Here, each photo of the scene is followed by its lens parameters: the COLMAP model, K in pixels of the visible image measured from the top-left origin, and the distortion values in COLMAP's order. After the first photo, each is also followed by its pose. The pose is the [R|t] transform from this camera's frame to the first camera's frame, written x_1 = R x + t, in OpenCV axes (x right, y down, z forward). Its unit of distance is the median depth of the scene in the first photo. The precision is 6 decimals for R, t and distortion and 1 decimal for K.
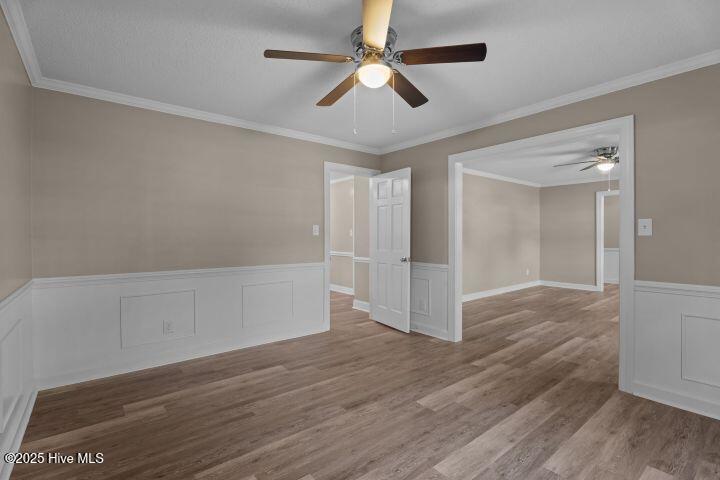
lens RADIAL K [[337.7, 0, 362.3], [0, 337.7, 238.4], [0, 0, 1]] dist [-0.003781, -0.000458]
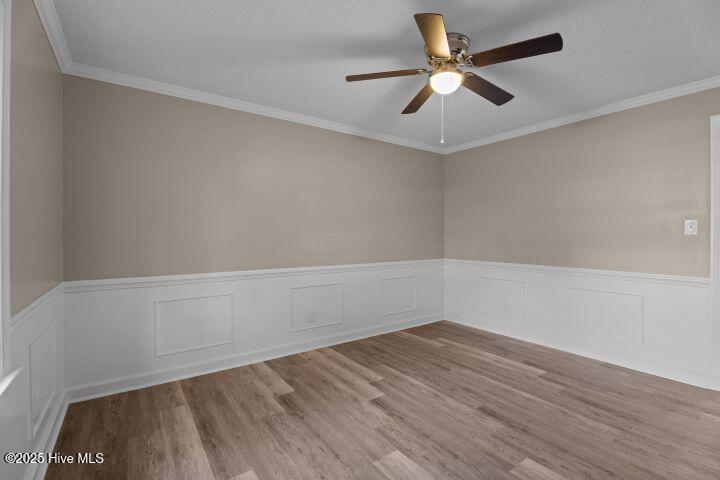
lens RADIAL K [[329.1, 0, 362.2], [0, 329.1, 239.2], [0, 0, 1]] dist [-0.013426, 0.000400]
pose [[-0.070056, 0.006900, -0.997519, 0.874914], [-0.006577, 0.999951, 0.007379, -0.002681], [0.997521, 0.007078, -0.070007, 0.664202]]
